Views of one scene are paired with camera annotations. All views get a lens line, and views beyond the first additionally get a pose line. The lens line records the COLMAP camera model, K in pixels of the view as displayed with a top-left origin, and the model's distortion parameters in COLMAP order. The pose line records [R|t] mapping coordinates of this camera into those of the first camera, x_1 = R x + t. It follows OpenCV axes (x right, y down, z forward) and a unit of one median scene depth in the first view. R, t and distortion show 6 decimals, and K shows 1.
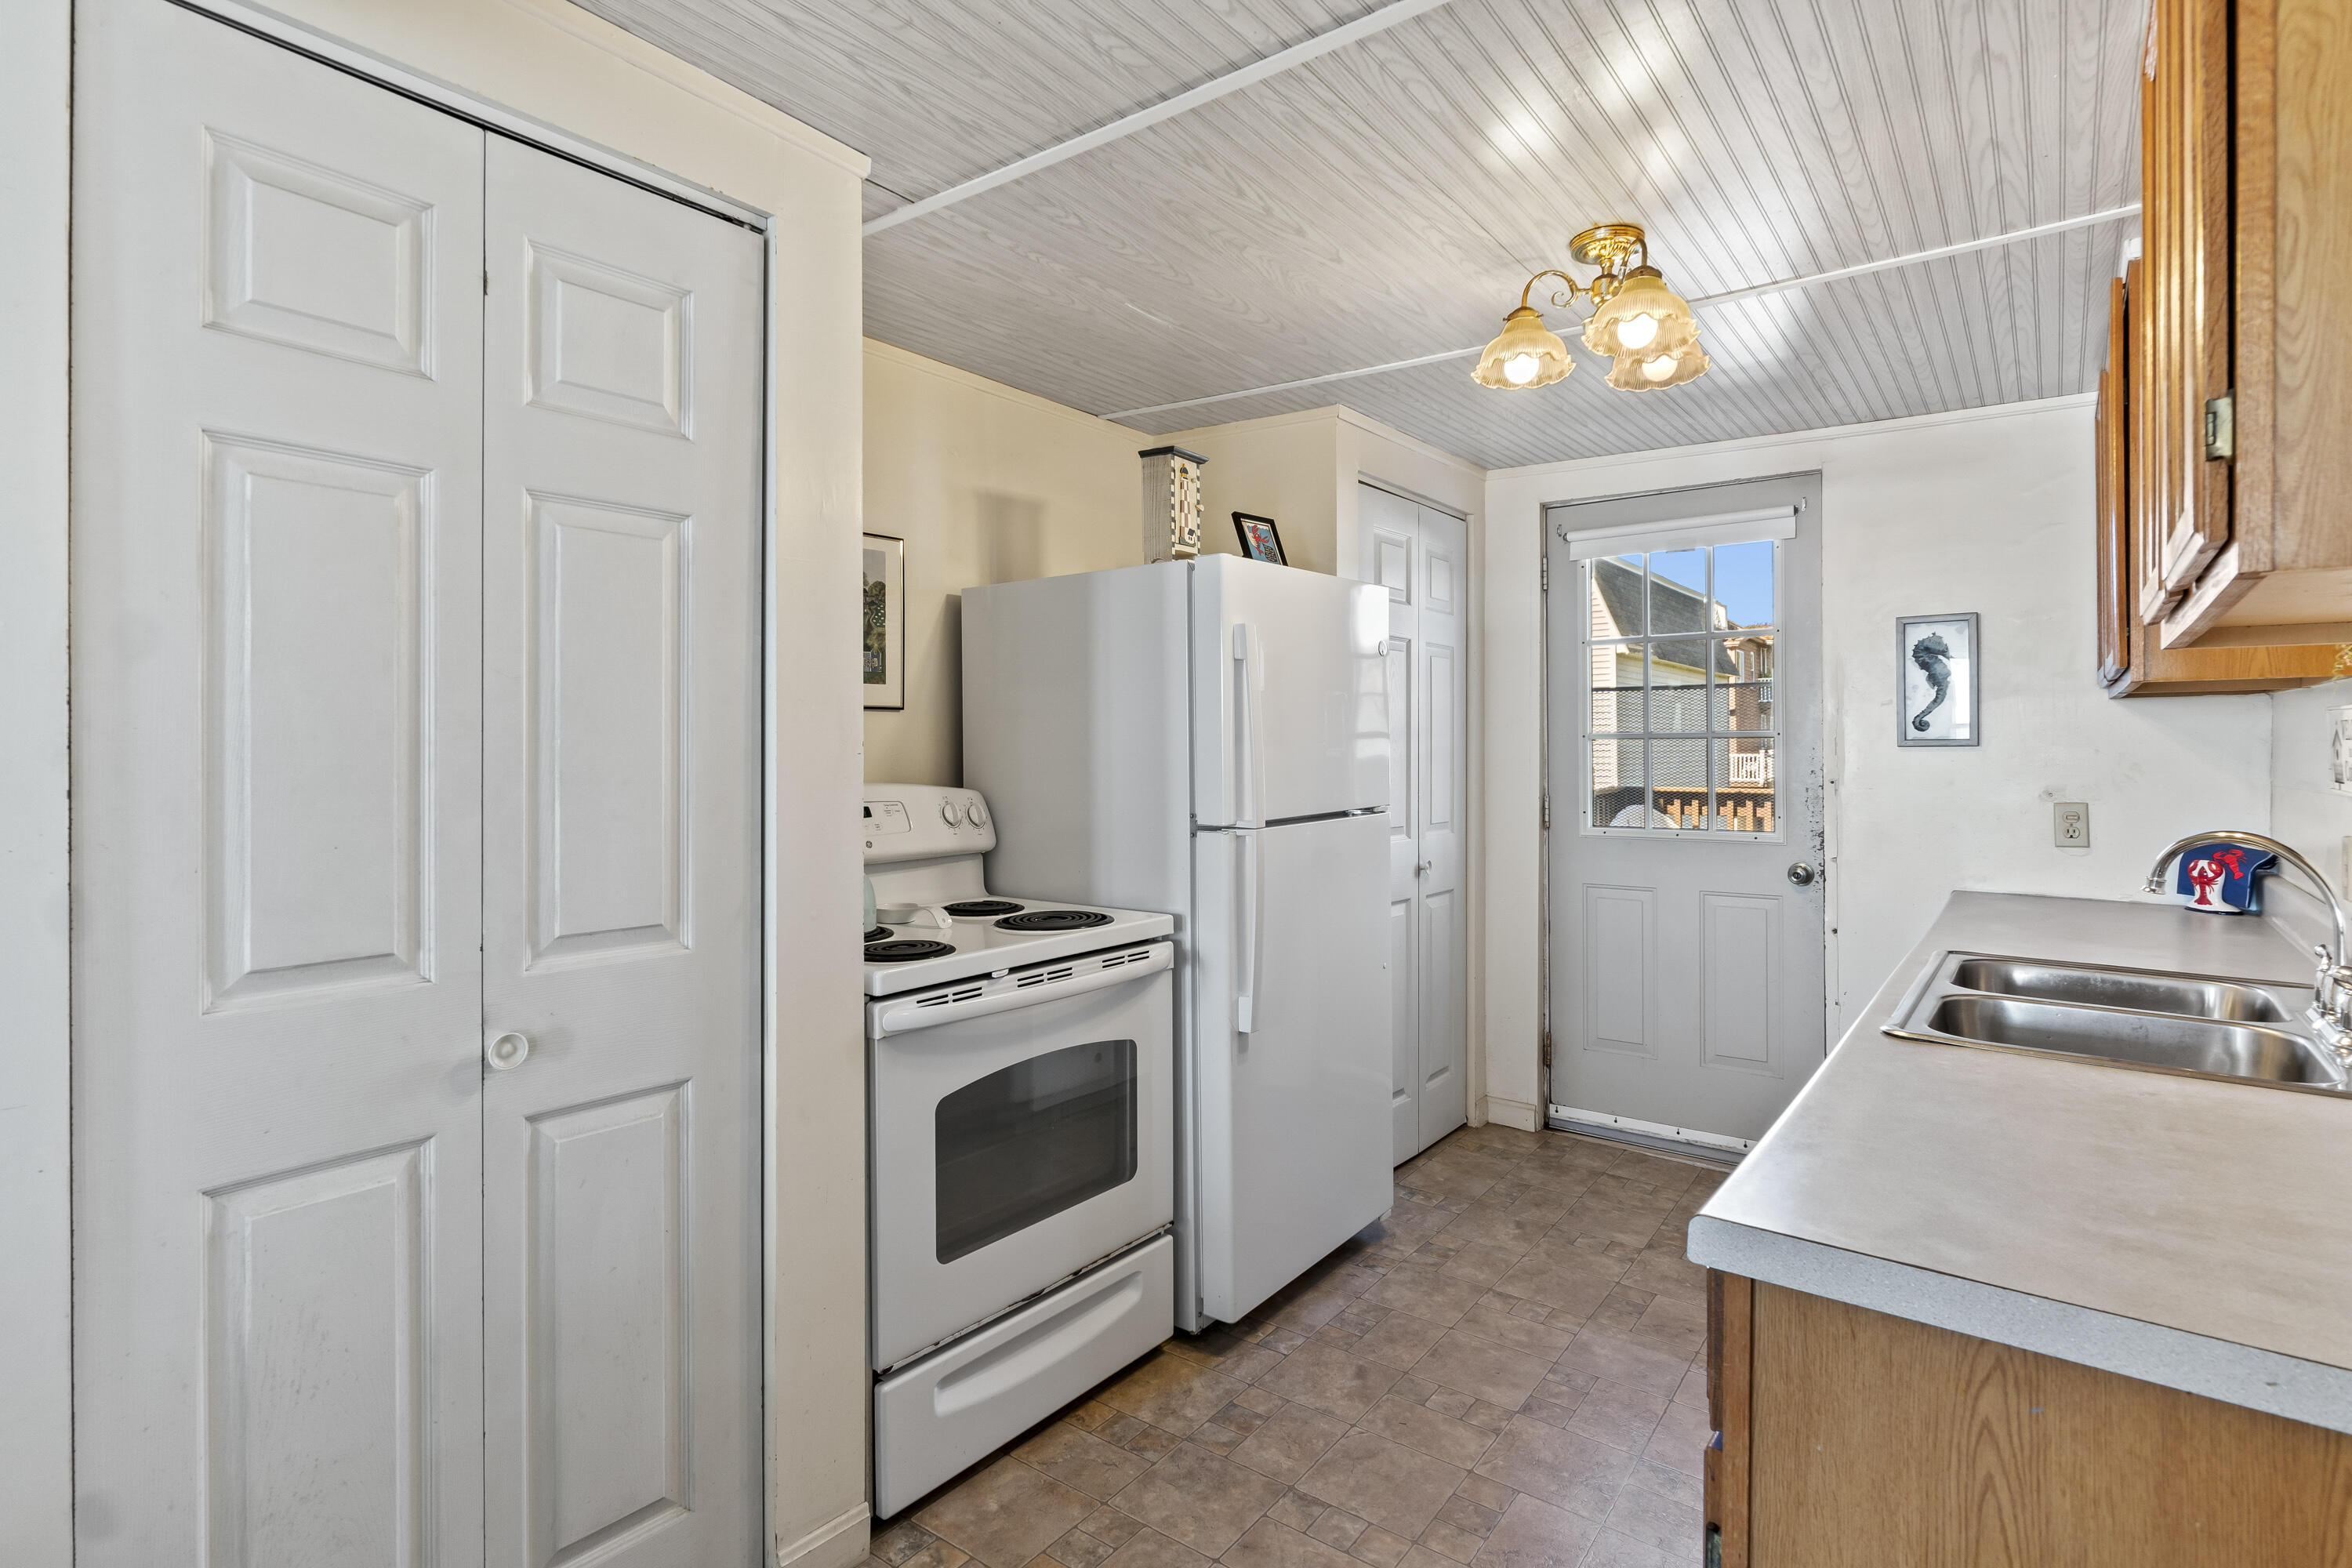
lens RADIAL K [[1157.9, 0, 1172.8], [0, 1157.9, 759.4], [0, 0, 1]] dist [0.000173, -0.001192]
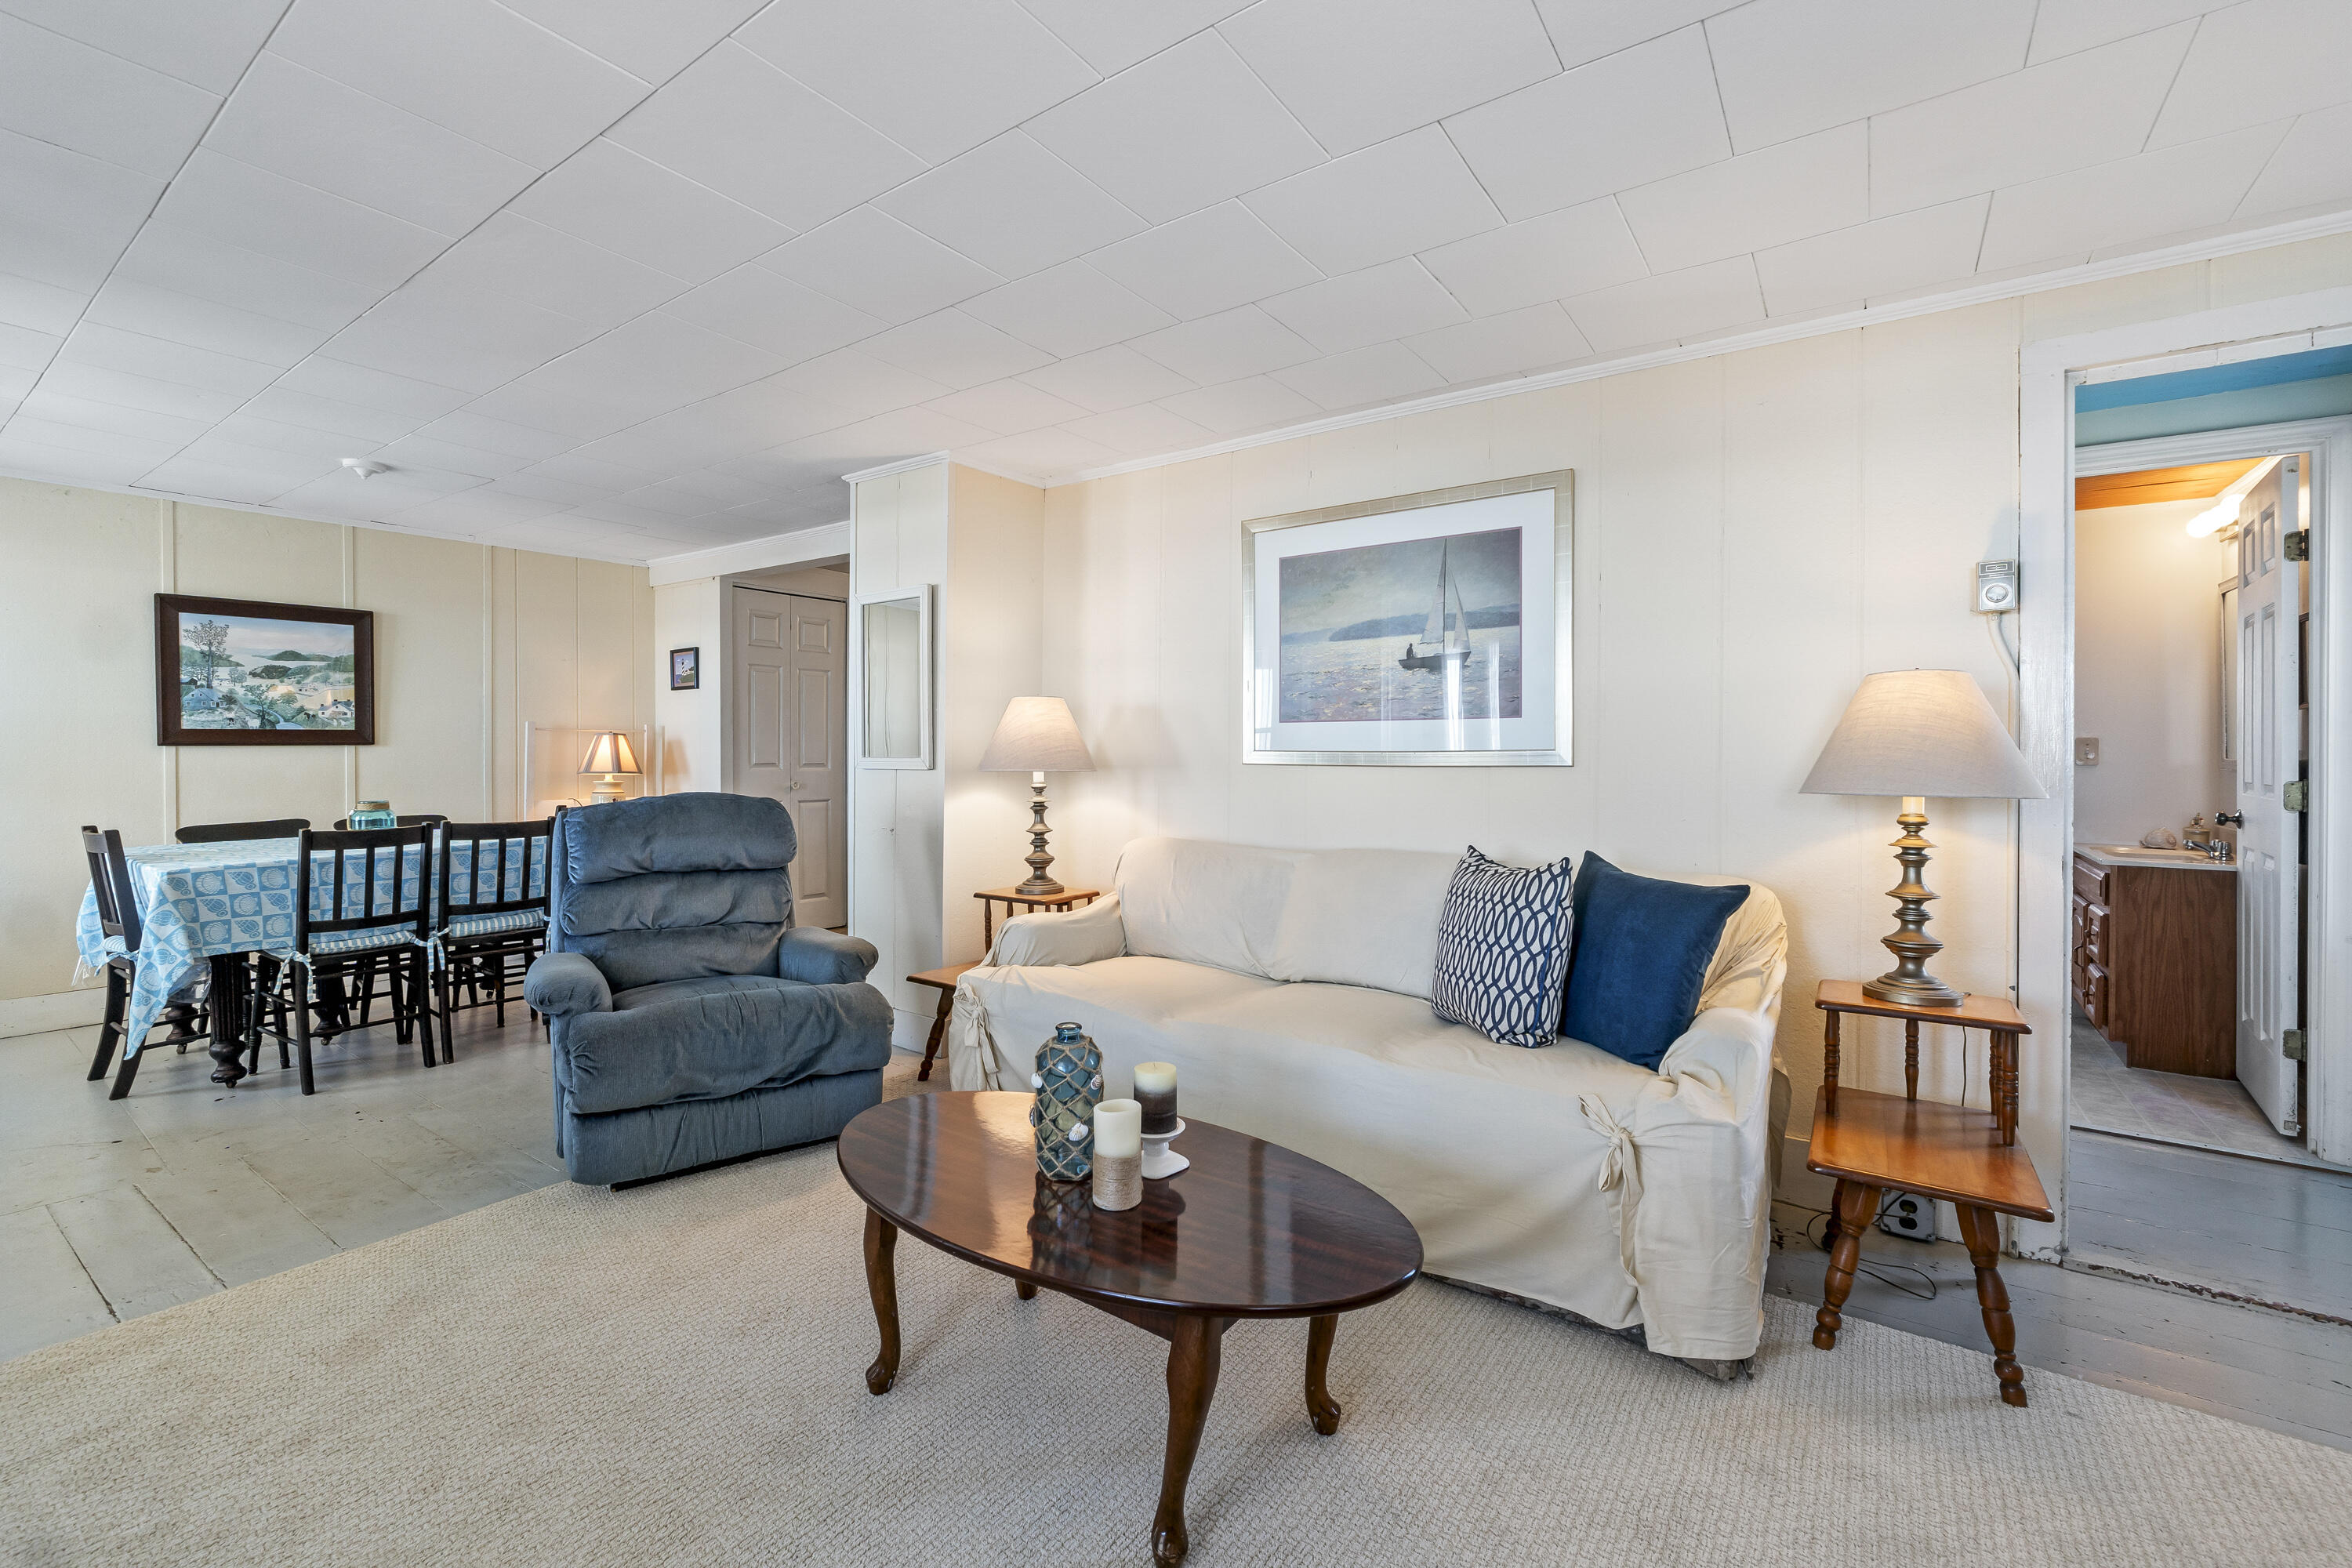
lens RADIAL K [[967.4, 0, 1174.8], [0, 967.4, 772.6], [0, 0, 1]] dist [-0.010213, -0.000142]
pose [[0.999338, -0.006254, 0.035842, 0.400440], [0.005305, 0.999635, 0.026504, 0.049985], [-0.035995, -0.026296, 0.999006, -1.435989]]
